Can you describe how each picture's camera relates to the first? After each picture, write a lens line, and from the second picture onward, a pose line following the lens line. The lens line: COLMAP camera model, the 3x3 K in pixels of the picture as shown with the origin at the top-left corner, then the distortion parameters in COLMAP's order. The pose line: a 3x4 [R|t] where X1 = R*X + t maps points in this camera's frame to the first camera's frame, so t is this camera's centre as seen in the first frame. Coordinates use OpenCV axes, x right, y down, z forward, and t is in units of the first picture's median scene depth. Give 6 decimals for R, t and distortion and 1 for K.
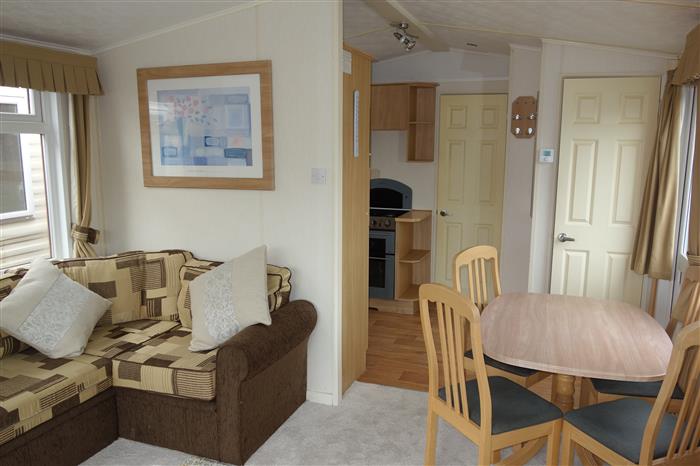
lens RADIAL K [[559.0, 0, 350.7], [0, 559.0, 234.5], [0, 0, 1]] dist [0.003583, -0.020713]
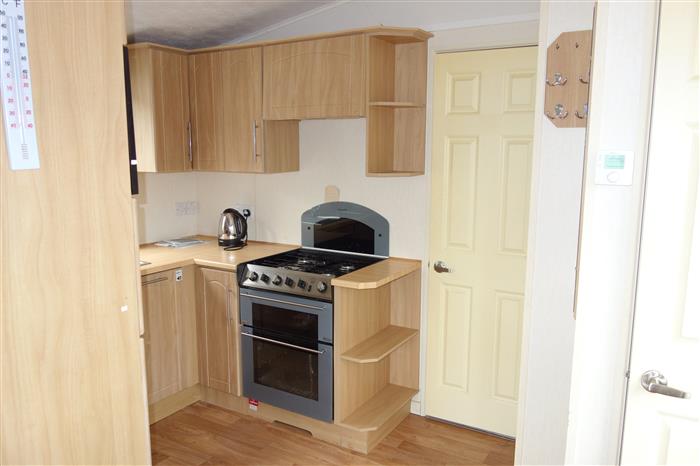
lens RADIAL K [[559.0, 0, 348.0], [0, 559.0, 234.8], [0, 0, 1]] dist [0.003583, -0.020713]
pose [[0.981671, 0.026917, -0.188674, 0.182393], [-0.028353, 0.999586, -0.004914, -0.065550], [0.188464, 0.010174, 0.982027, 0.439774]]
